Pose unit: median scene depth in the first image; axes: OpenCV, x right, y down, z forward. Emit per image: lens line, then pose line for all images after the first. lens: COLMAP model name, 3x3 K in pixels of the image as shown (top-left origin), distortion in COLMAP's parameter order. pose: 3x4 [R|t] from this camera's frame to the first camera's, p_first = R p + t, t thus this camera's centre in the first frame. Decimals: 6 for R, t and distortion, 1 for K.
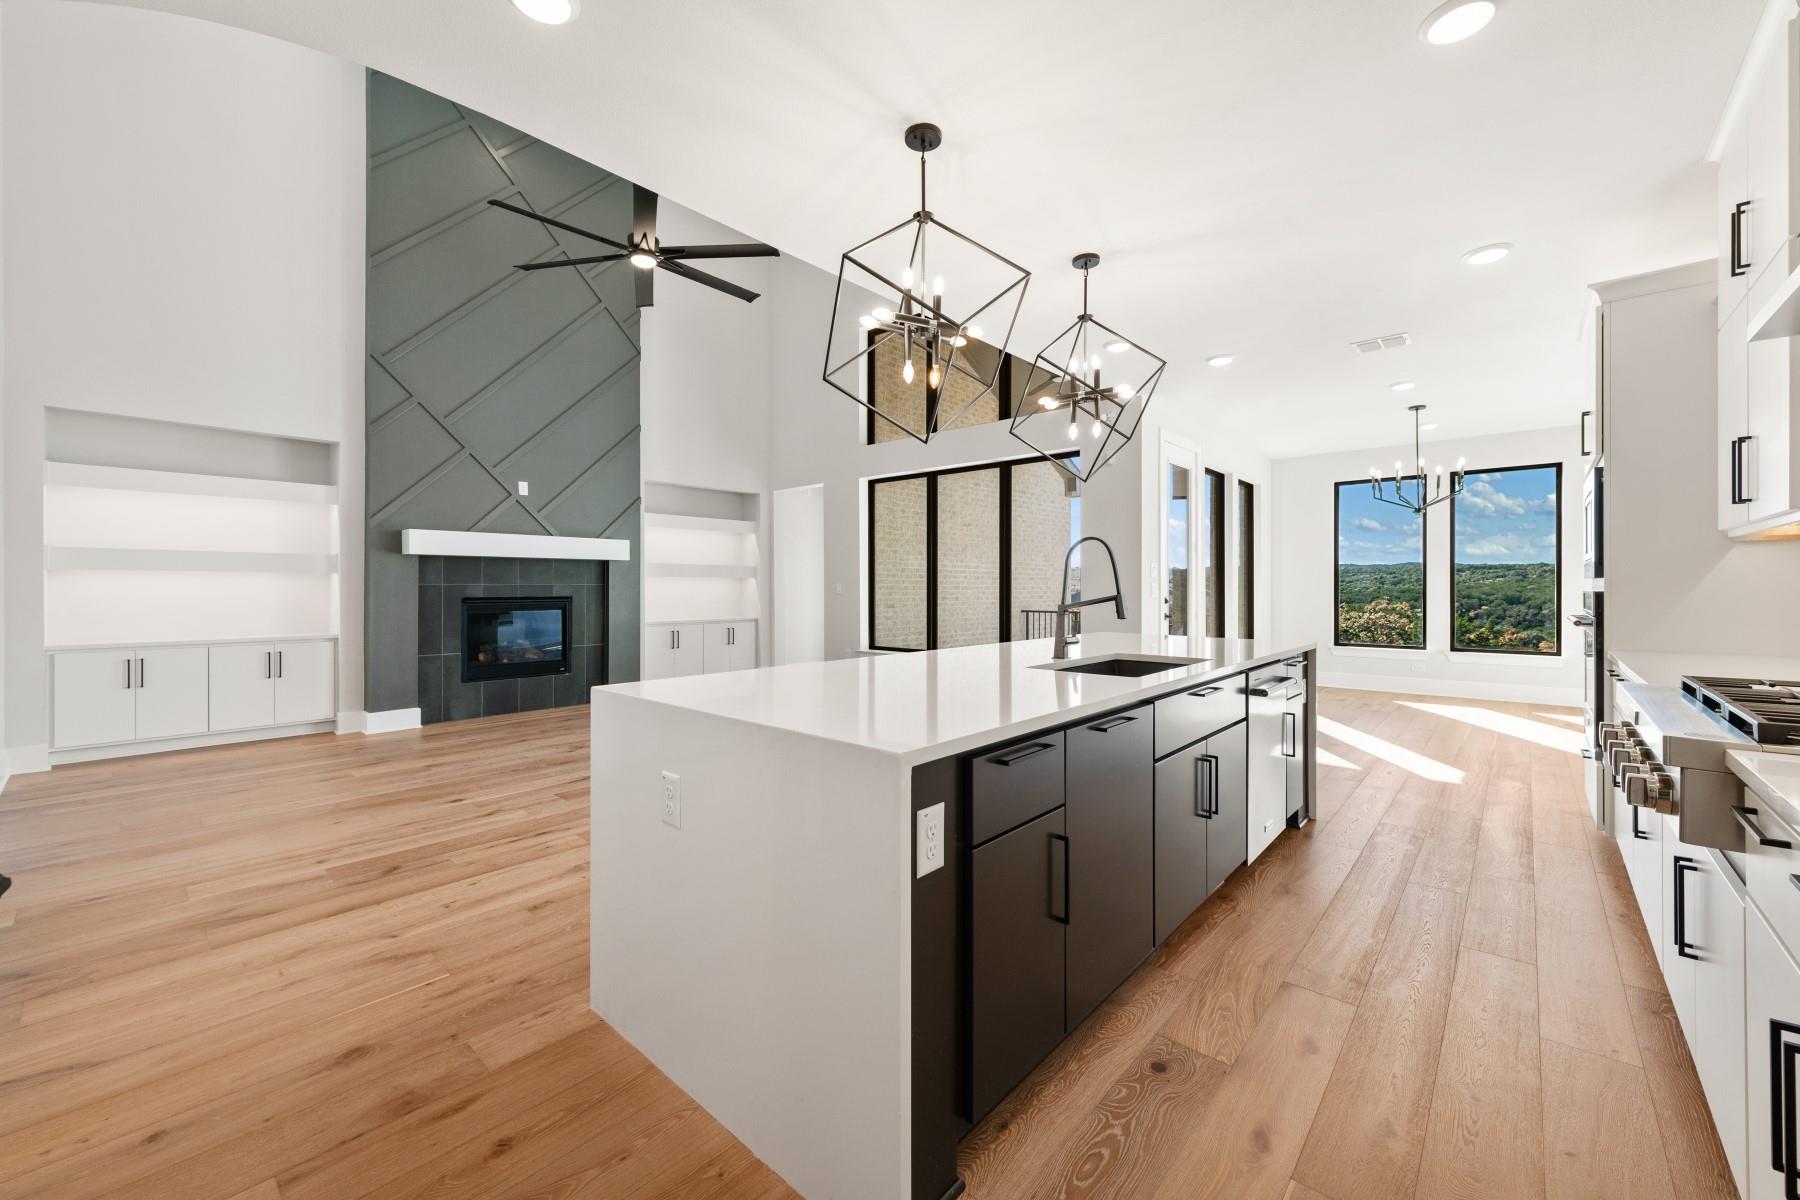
lens RADIAL K [[700.7, 0, 903.5], [0, 700.7, 589.4], [0, 0, 1]] dist [0.000606, -0.000386]
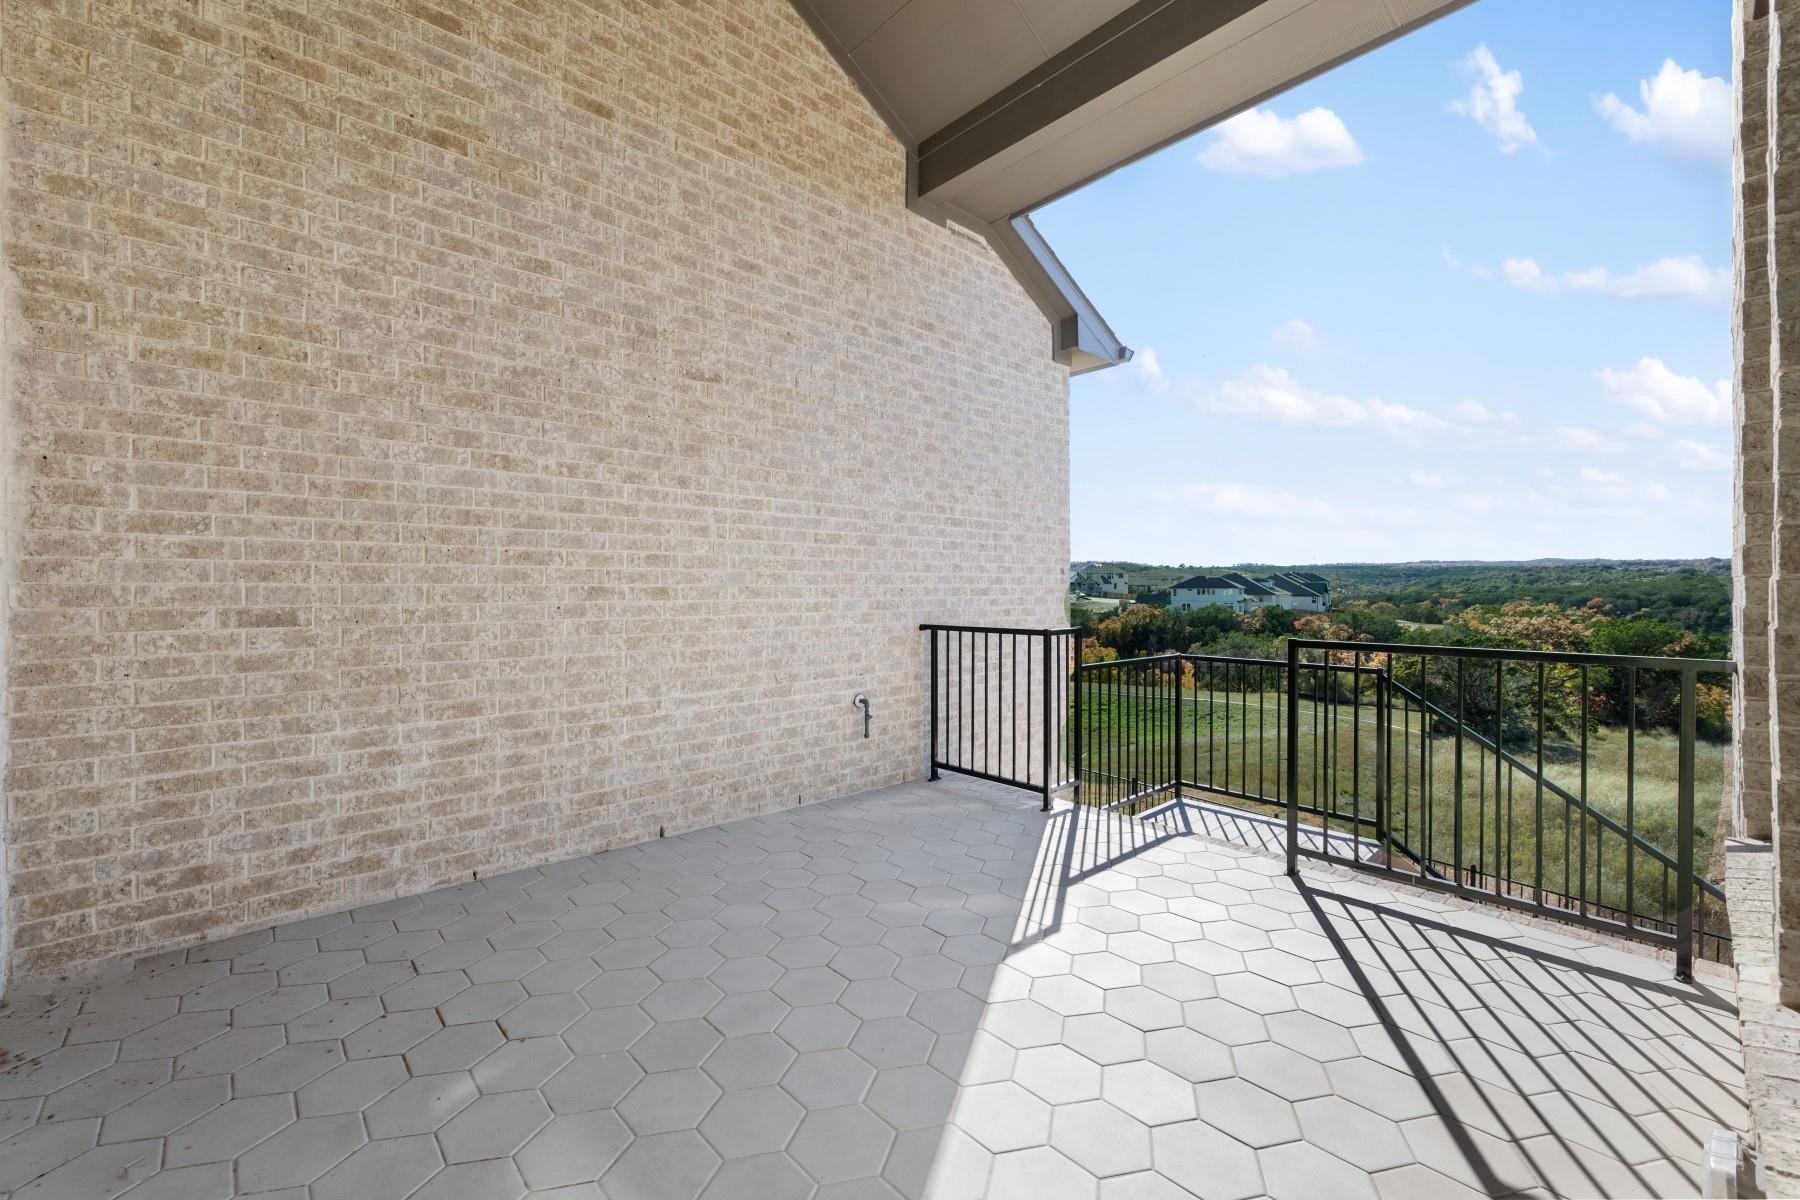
lens RADIAL K [[721.8, 0, 900.0], [0, 721.8, 600.0], [0, 0, 1]] dist [0.002498, -0.000406]
pose [[0.994620, 0.000952, -0.103586, 0.369384], [0.000600, 0.999888, 0.014959, 0.018799], [0.103588, -0.014941, 0.994508, 1.098817]]
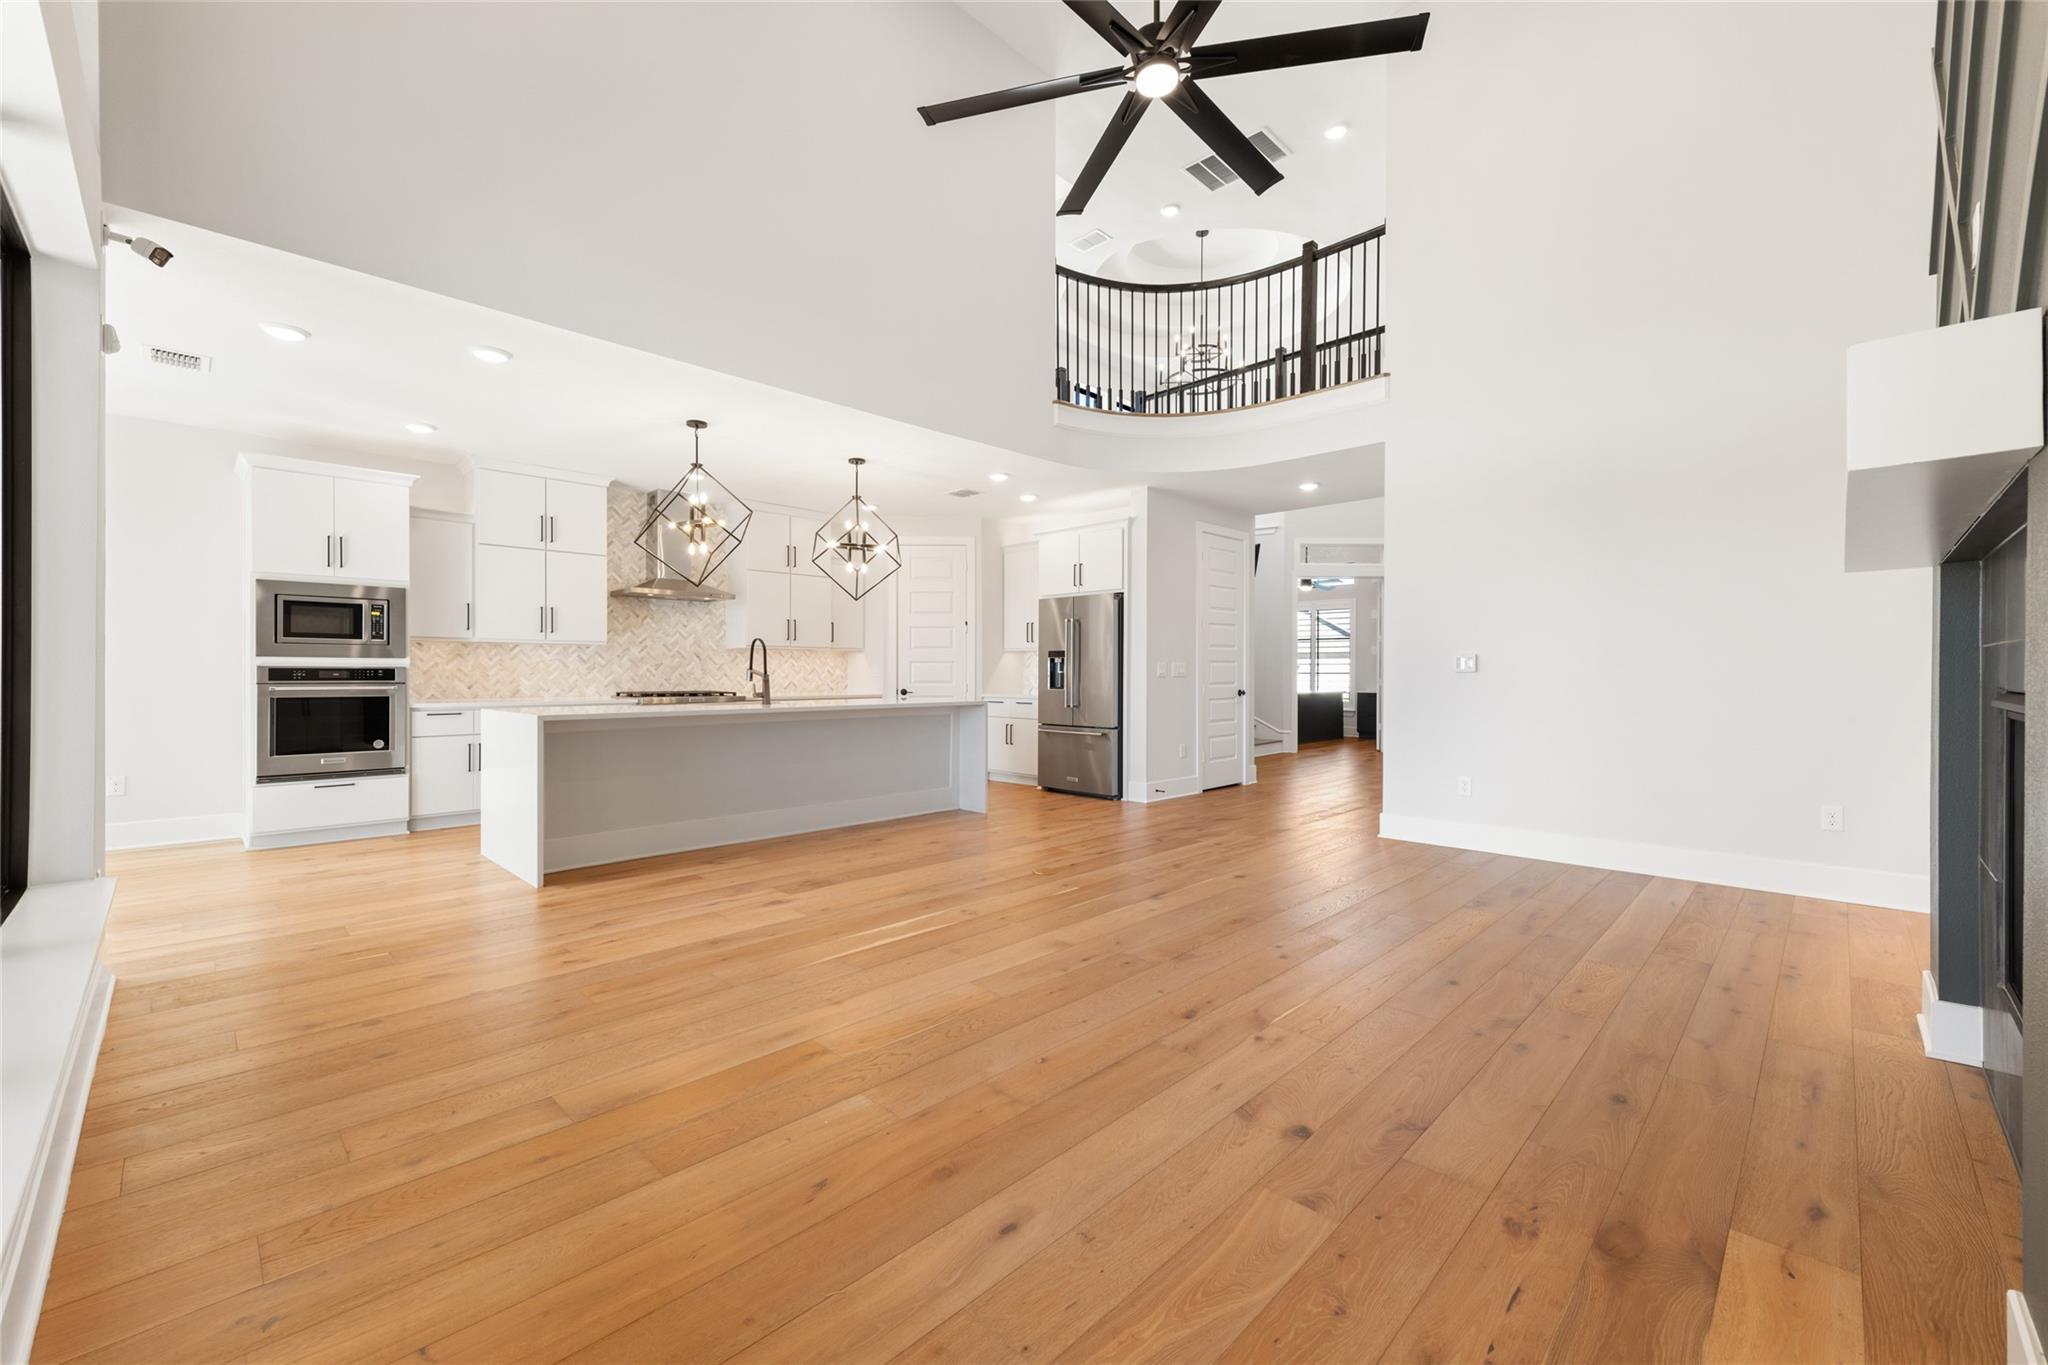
lens RADIAL K [[821.2, 0, 1024.0], [0, 821.2, 682.5], [0, 0, 1]] dist [0.002498, -0.000406]
pose [[-0.998488, -0.002075, 0.054925, -0.258859], [-0.001199, 0.999872, 0.015965, 0.003357], [-0.054951, 0.015875, -0.998363, 1.438418]]
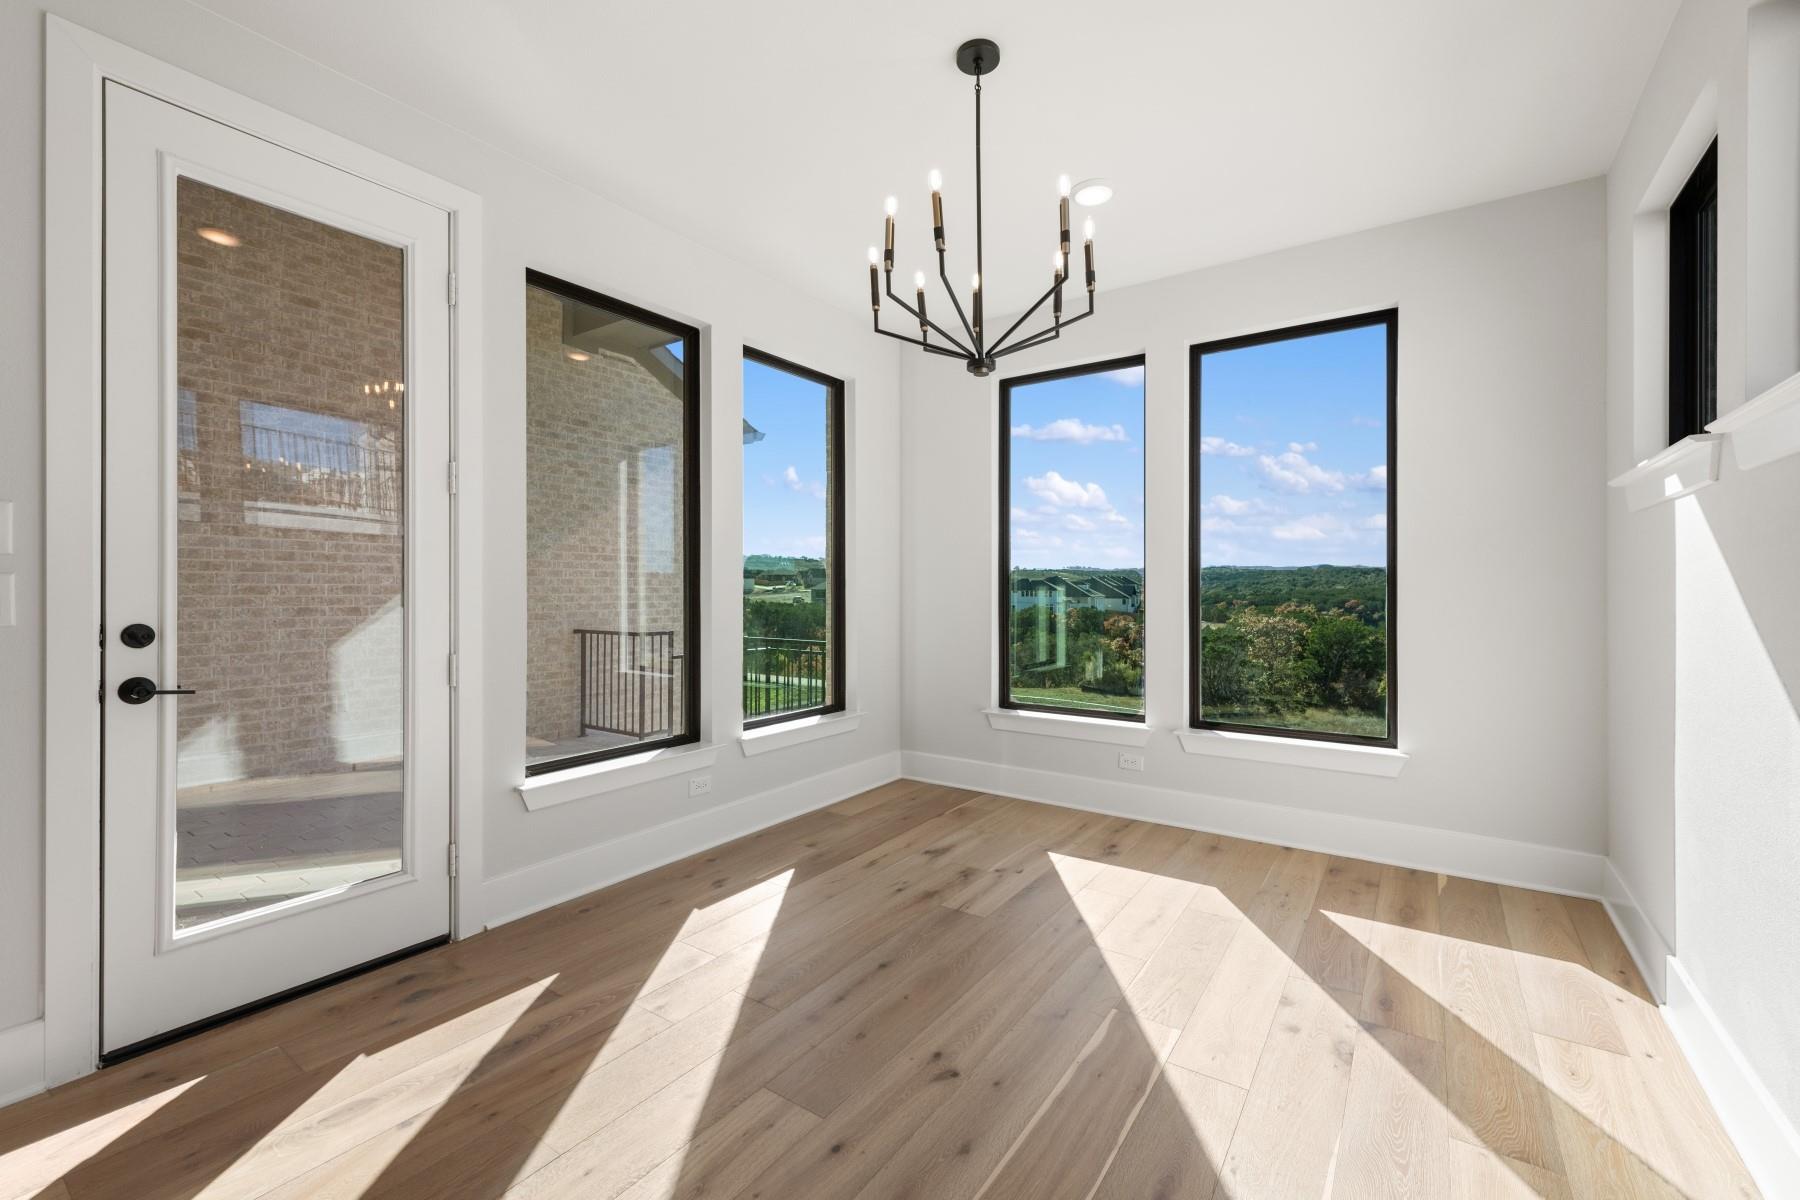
lens RADIAL K [[741.9, 0, 897.9], [0, 741.9, 594.2], [0, 0, 1]] dist [0.002317, -0.001169]
pose [[0.994221, 0.002214, 0.107333, 0.676746], [-0.002800, 0.999982, 0.005304, -0.004836], [-0.107319, -0.005574, 0.994209, 0.686078]]
